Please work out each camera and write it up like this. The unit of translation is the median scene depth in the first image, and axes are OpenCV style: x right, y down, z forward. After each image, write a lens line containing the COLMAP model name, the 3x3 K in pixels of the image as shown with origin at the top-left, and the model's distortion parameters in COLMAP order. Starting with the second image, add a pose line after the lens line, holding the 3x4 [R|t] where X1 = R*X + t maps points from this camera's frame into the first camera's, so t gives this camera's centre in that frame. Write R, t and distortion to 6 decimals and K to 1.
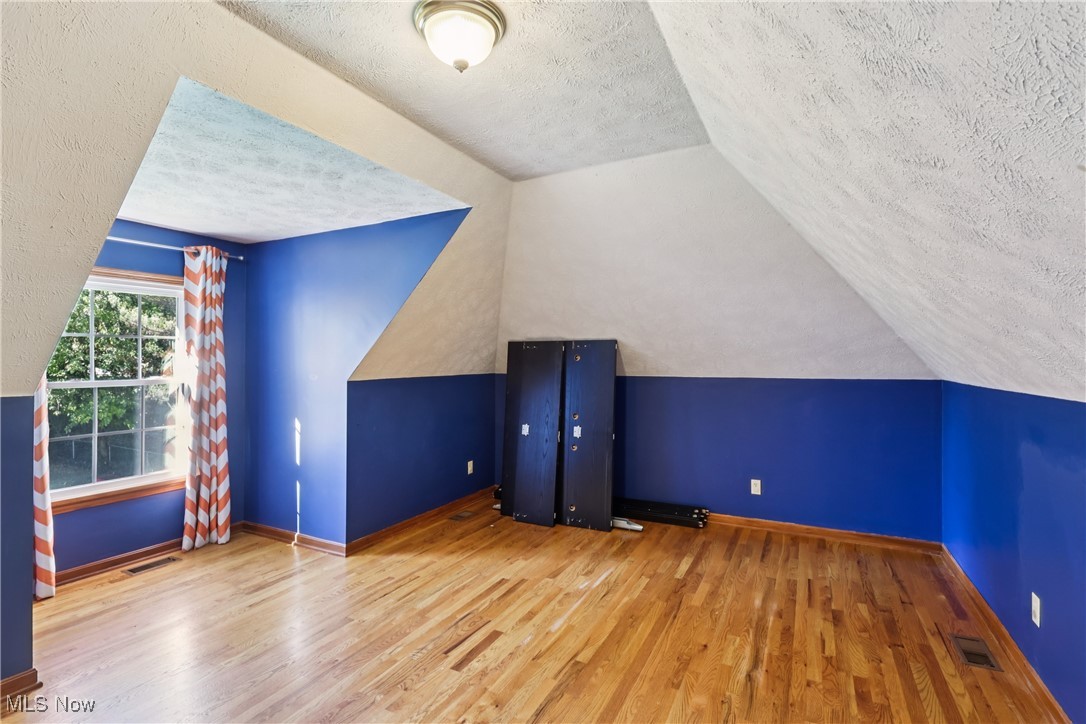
lens RADIAL K [[507.4, 0, 546.9], [0, 507.4, 359.6], [0, 0, 1]] dist [-0.001259, -0.000168]
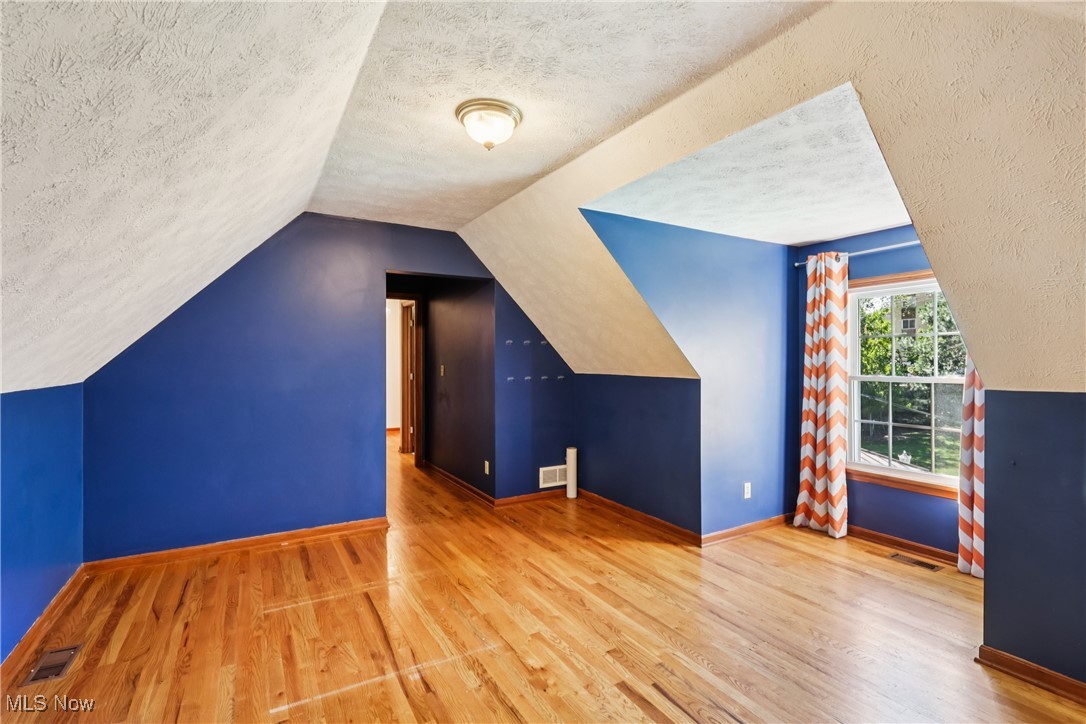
lens RADIAL K [[507.4, 0, 546.5], [0, 507.4, 362.3], [0, 0, 1]] dist [-0.001259, -0.000168]
pose [[-0.524247, 0.007902, -0.851530, 0.478388], [0.001662, 0.999965, 0.008256, 0.000764], [0.851565, 0.002912, -0.524242, 0.948113]]
